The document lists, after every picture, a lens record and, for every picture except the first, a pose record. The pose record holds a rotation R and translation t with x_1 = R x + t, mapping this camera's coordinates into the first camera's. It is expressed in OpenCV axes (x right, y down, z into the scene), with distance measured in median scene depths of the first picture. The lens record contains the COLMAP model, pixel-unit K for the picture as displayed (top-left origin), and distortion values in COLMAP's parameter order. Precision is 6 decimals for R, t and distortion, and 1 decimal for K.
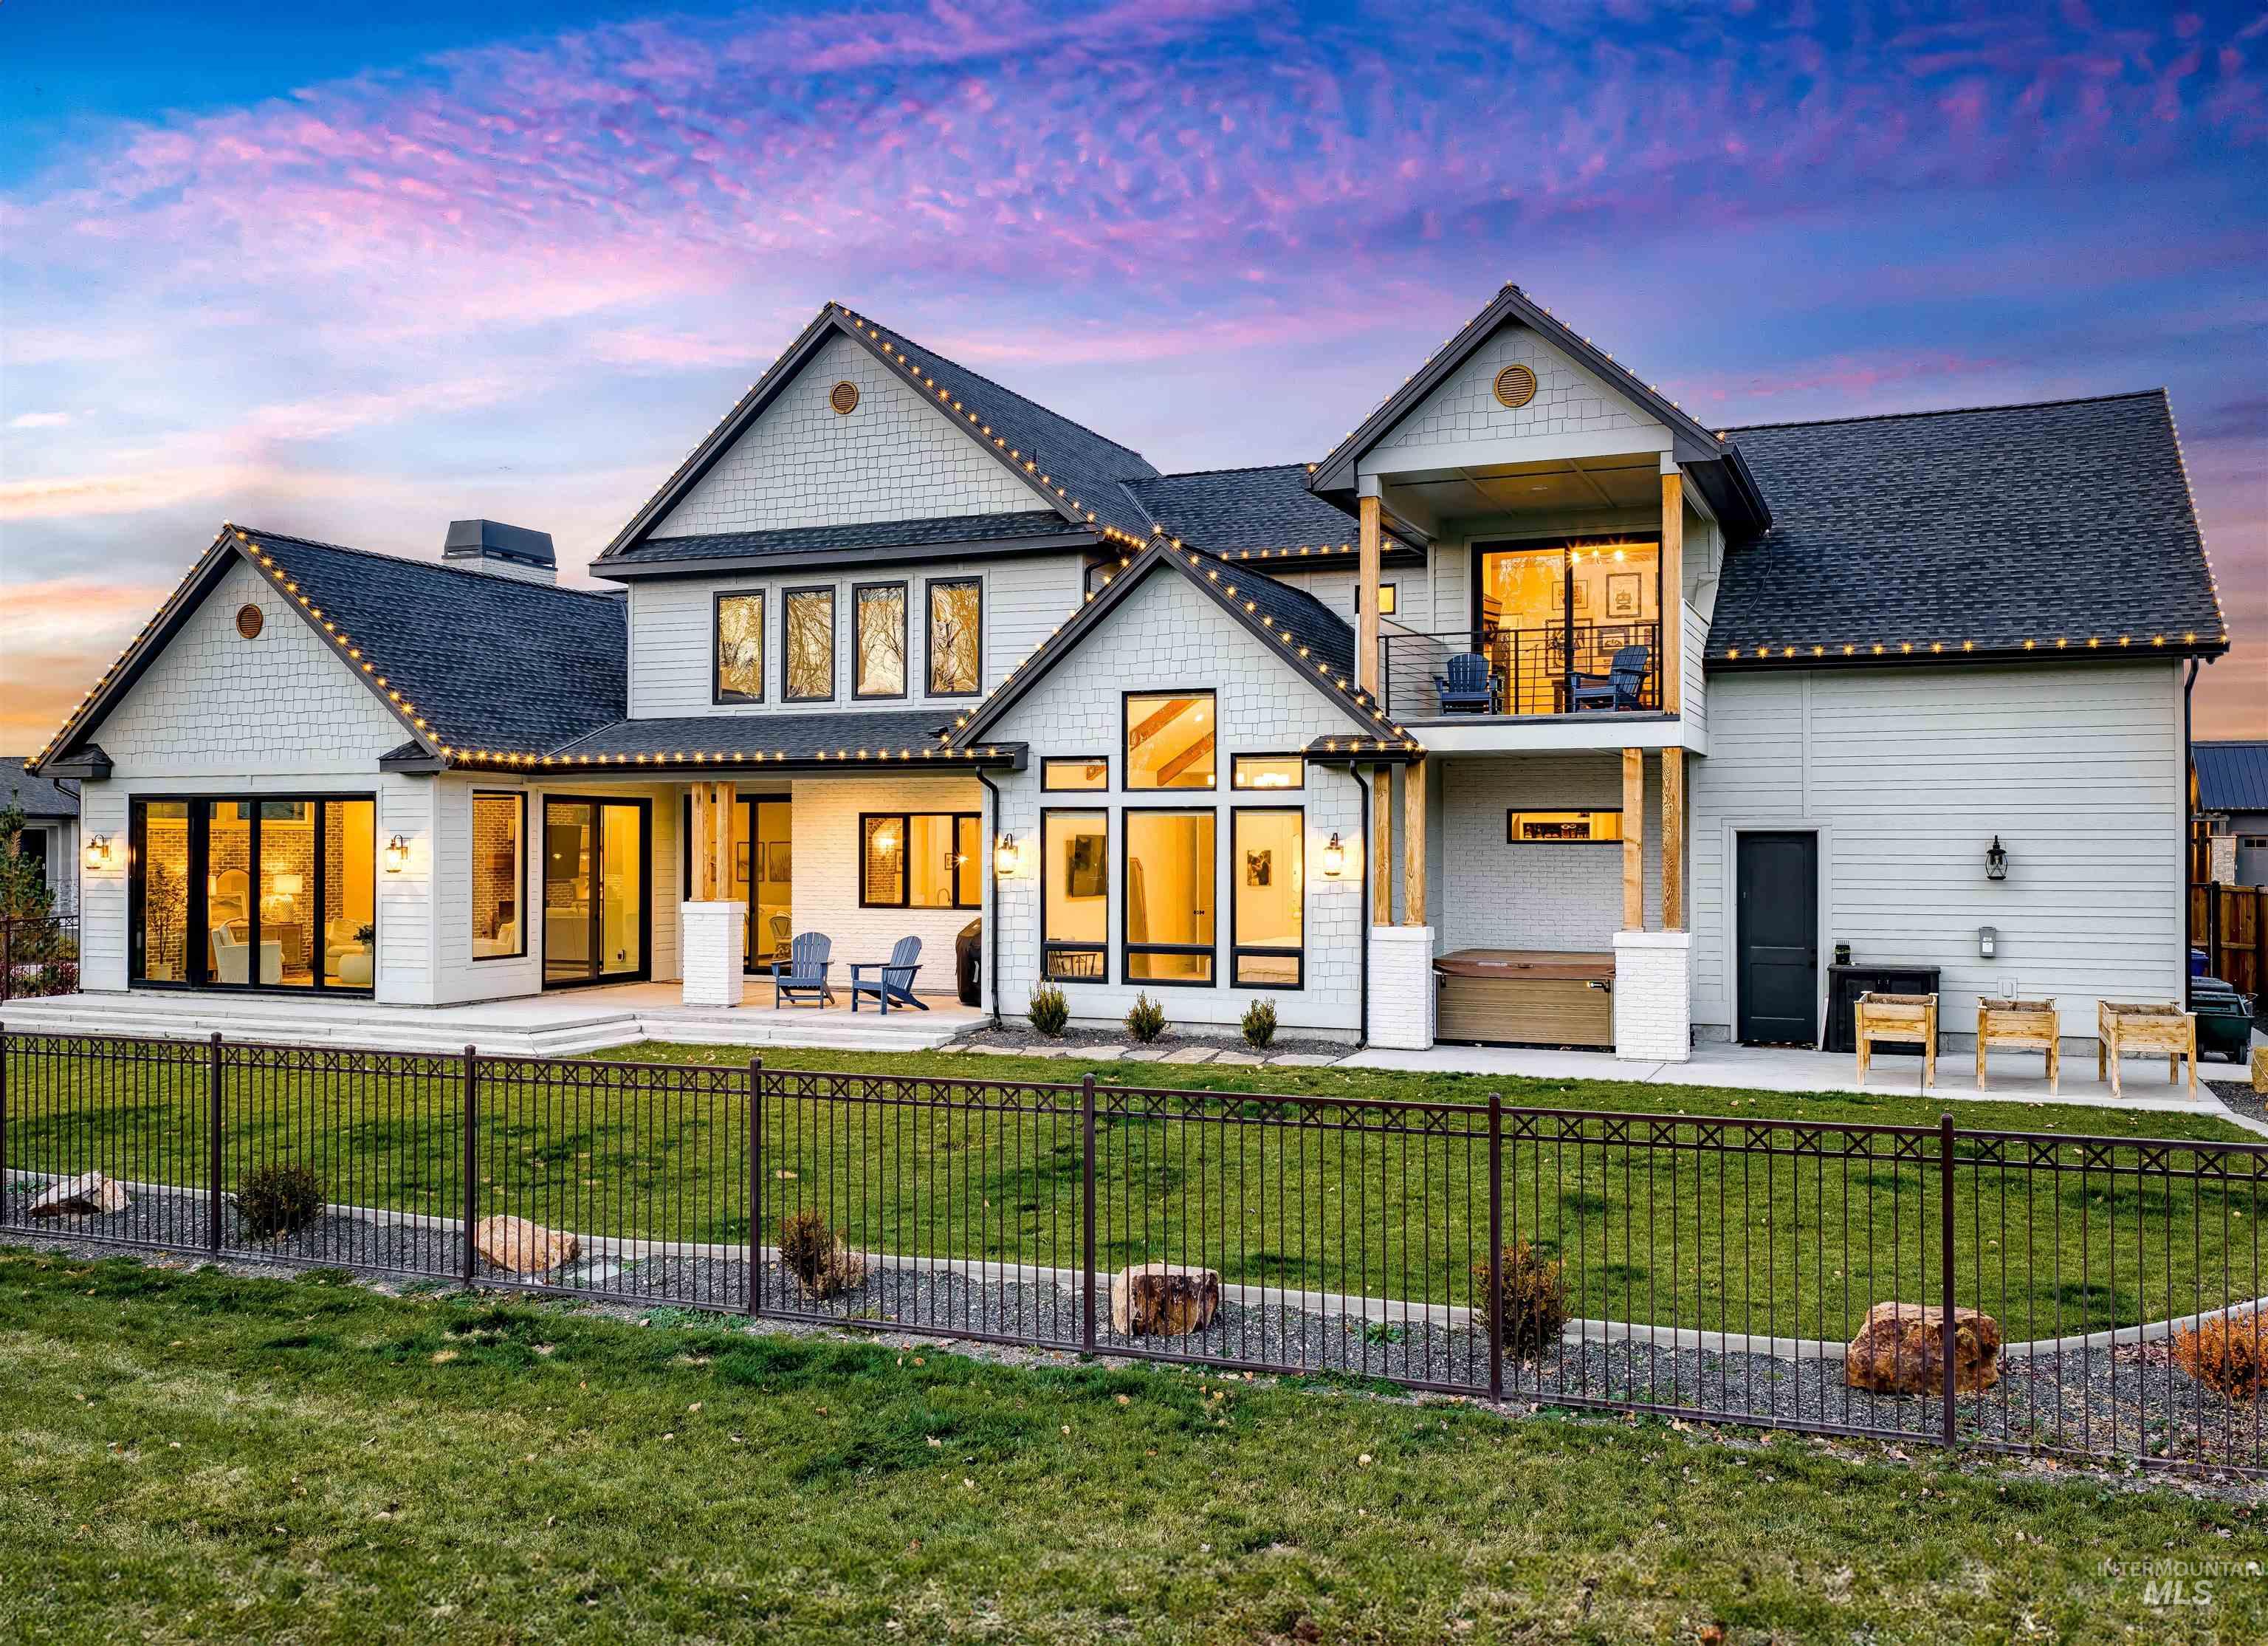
lens RADIAL K [[1912.8, 0, 1134.0], [0, 1912.8, 823.0], [0, 0, 1]] dist [0.003591, 0.000262]
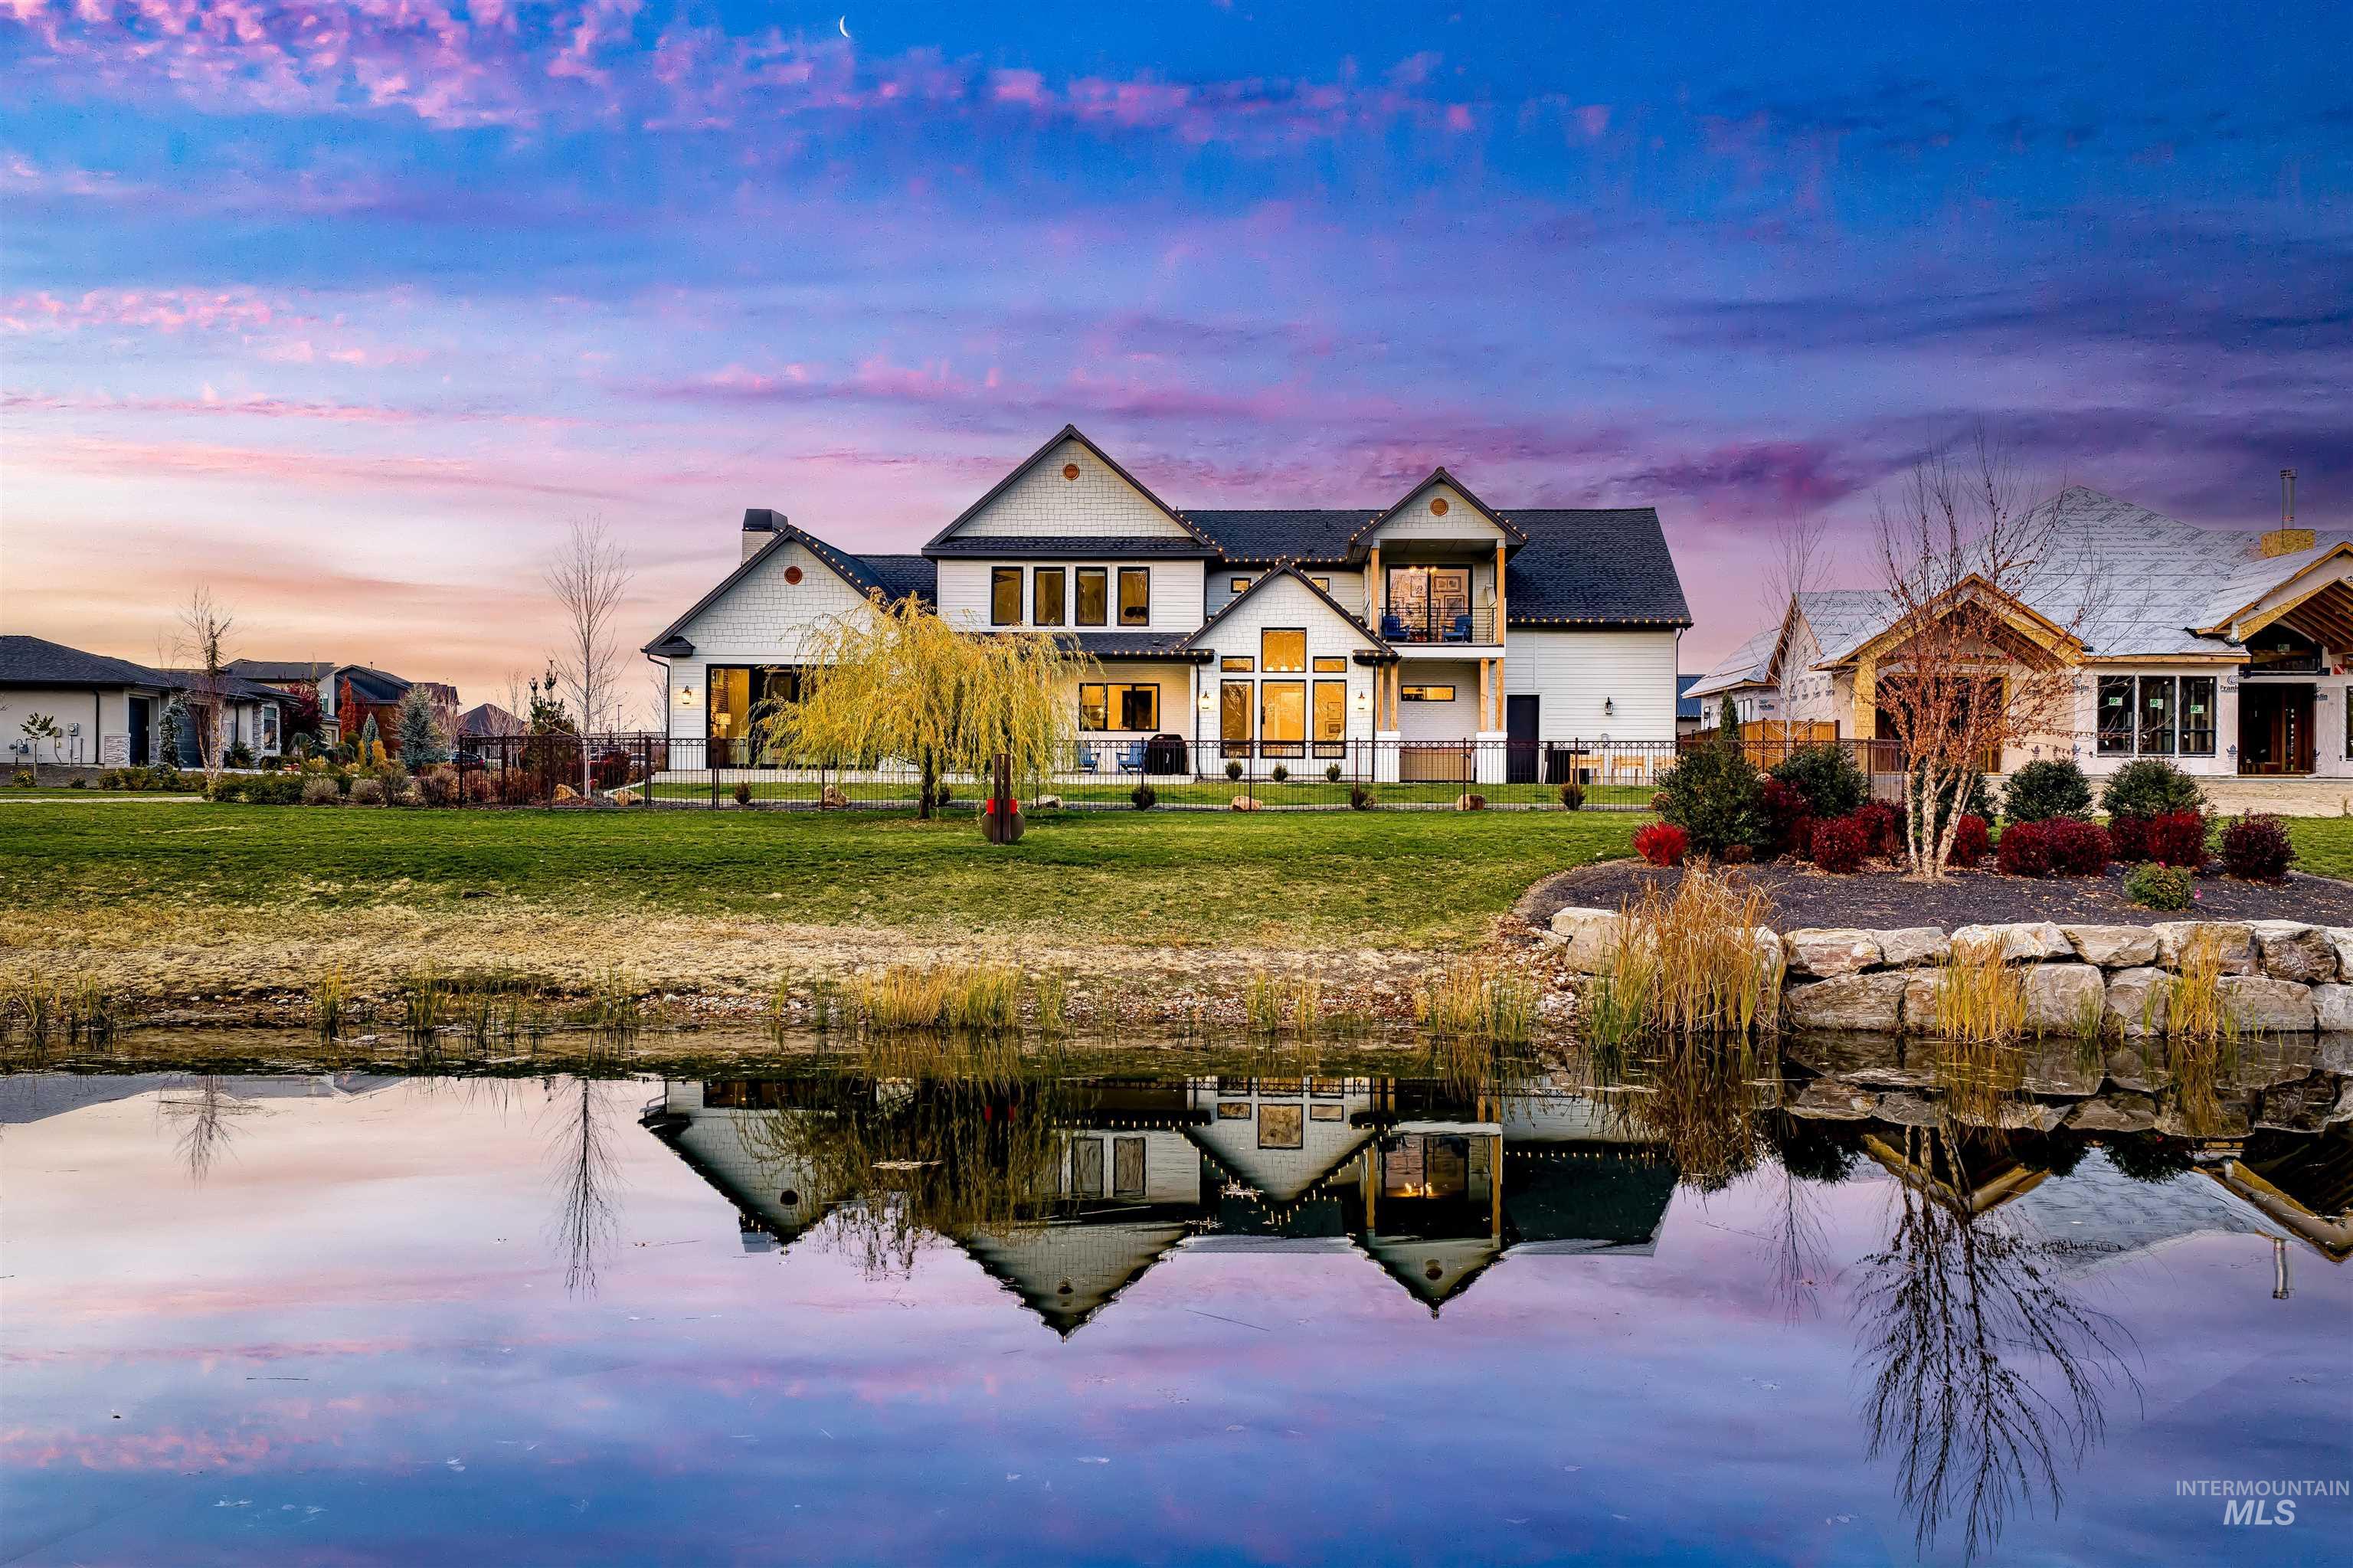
lens RADIAL K [[1991.2, 0, 1176.5], [0, 1991.2, 784.0], [0, 0, 1]] dist [0.004709, 0.002403]
pose [[0.942450, 0.001861, 0.334342, -0.898152], [-0.009918, 0.999700, 0.022393, 0.064469], [-0.334200, -0.024420, 0.942186, -1.193356]]
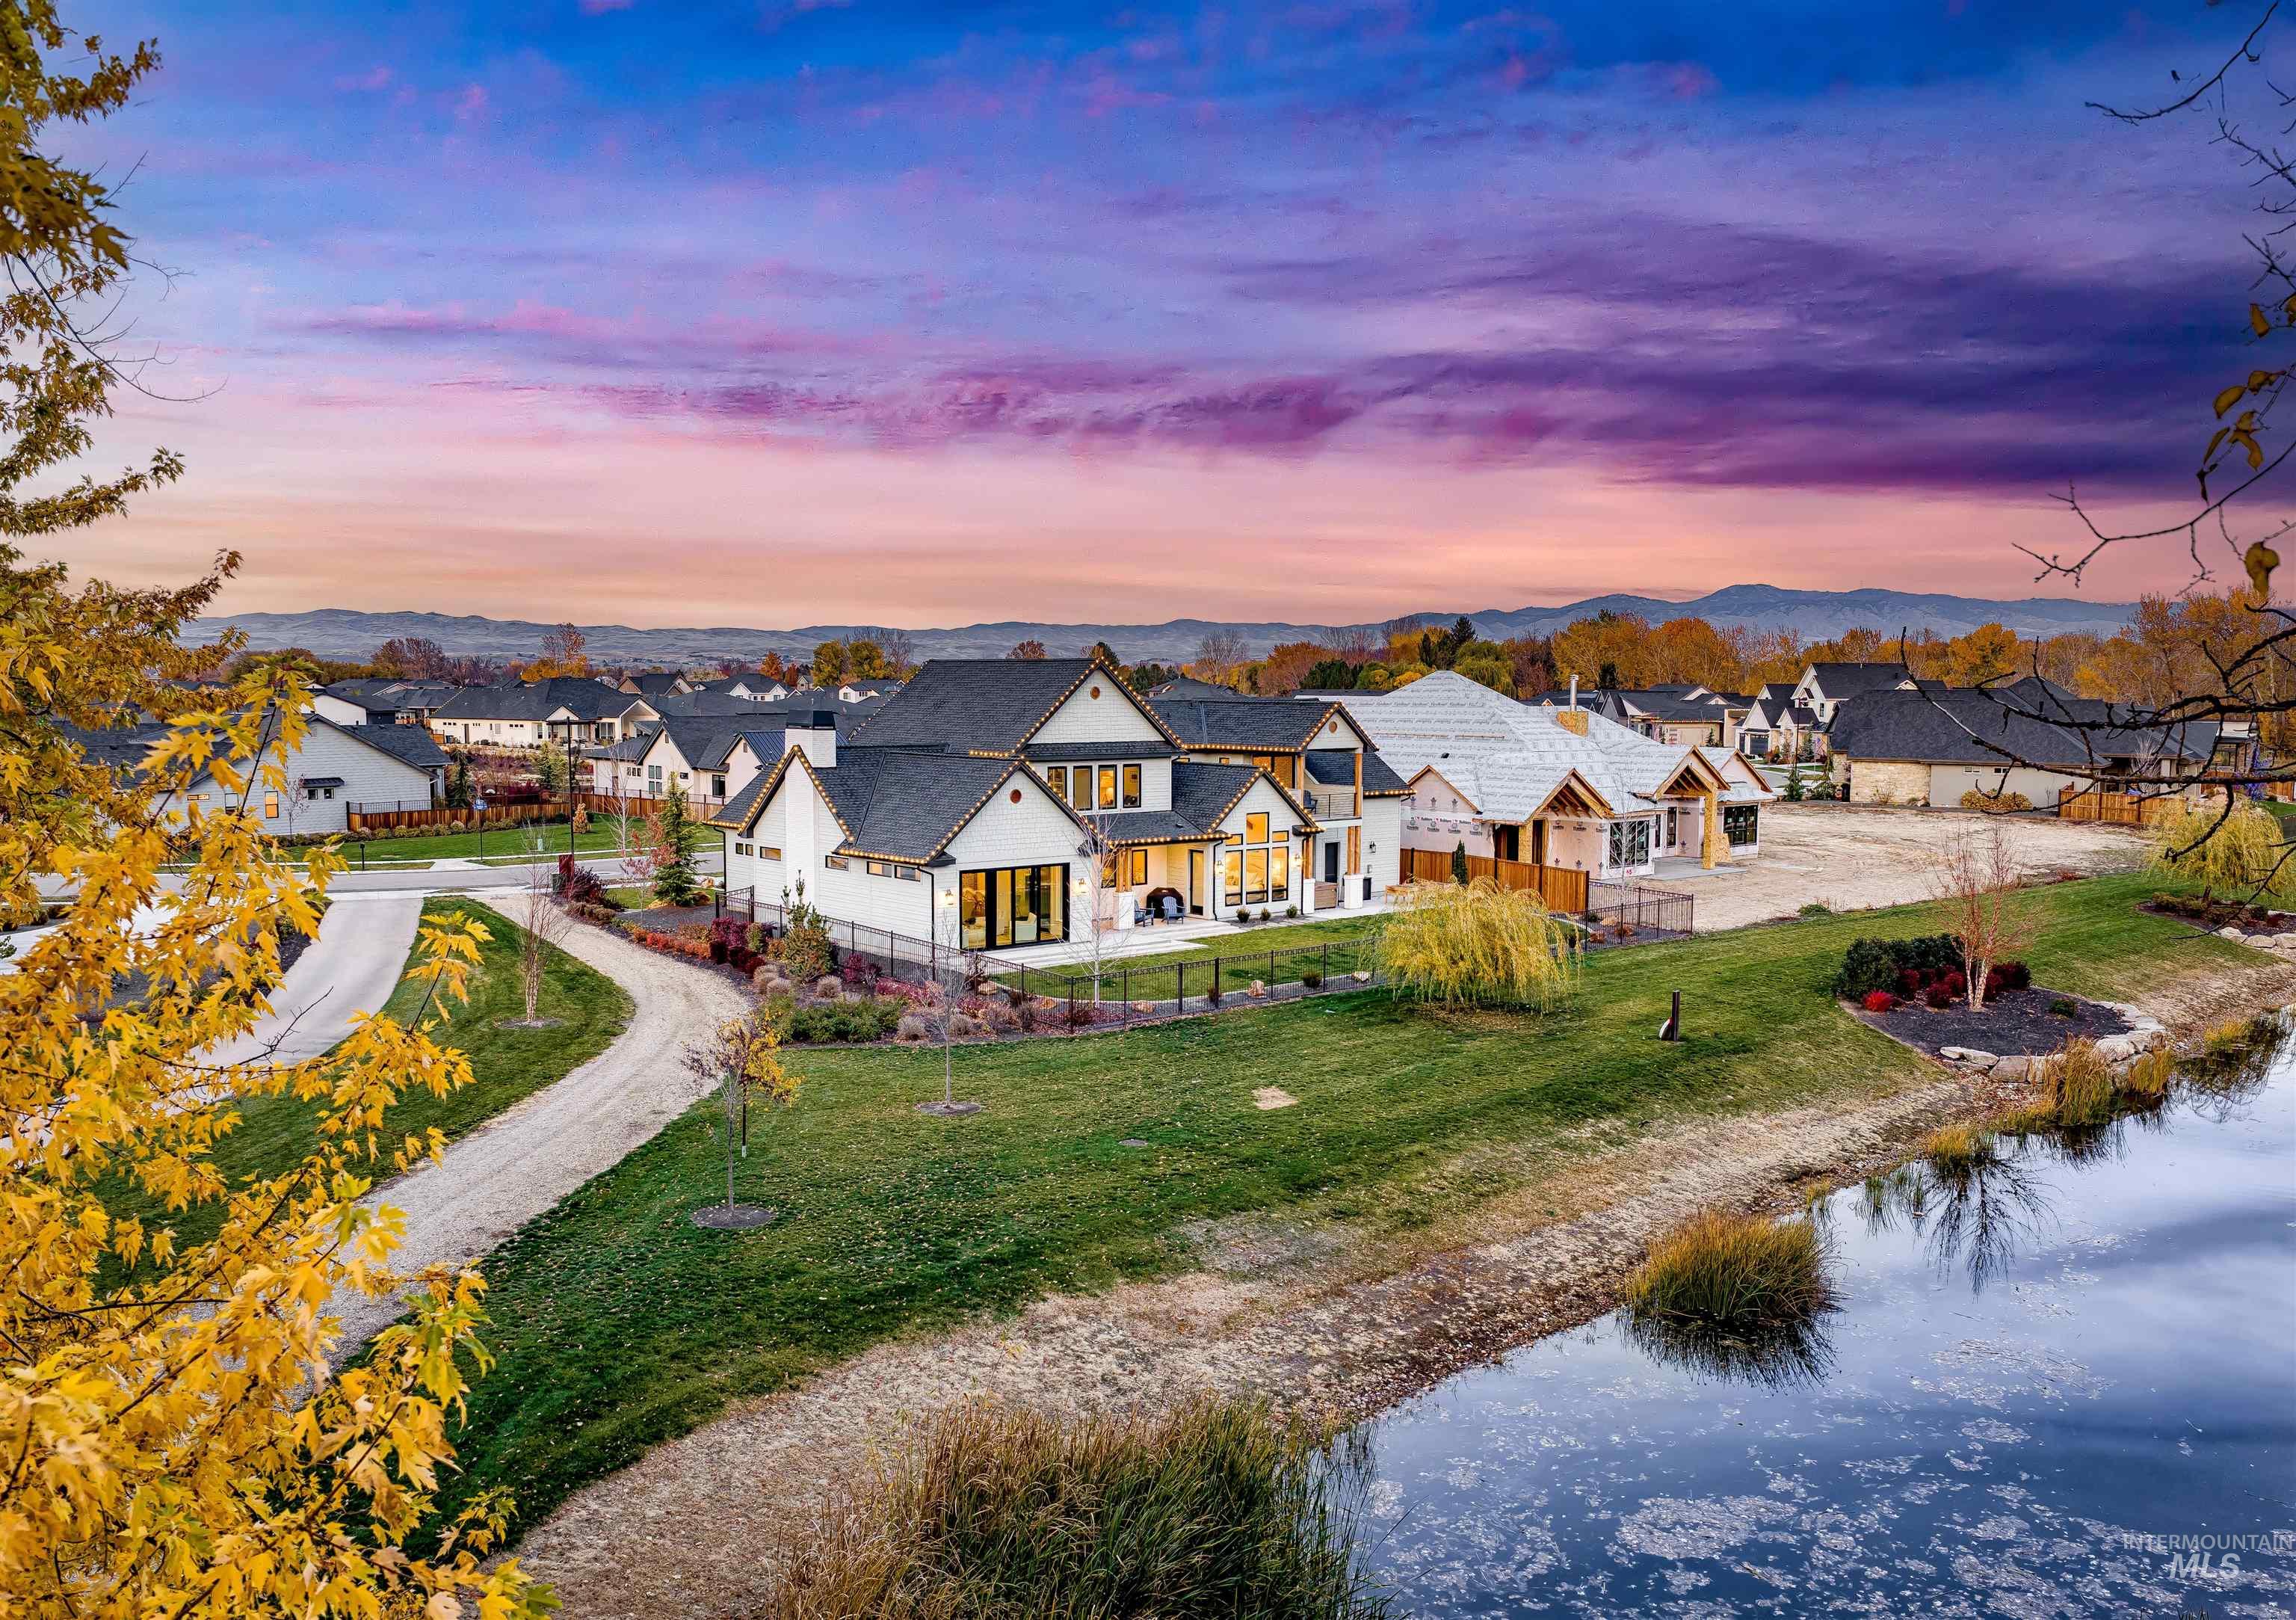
lens RADIAL K [[1929.6, 0, 1147.1], [0, 1929.6, 838.0], [0, 0, 1]] dist [0.003504, -0.002692]
pose [[0.432898, -0.075549, 0.898272, -3.043253], [-0.015582, 0.995706, 0.091252, -0.326526], [-0.901308, -0.053500, 0.429862, -0.243477]]
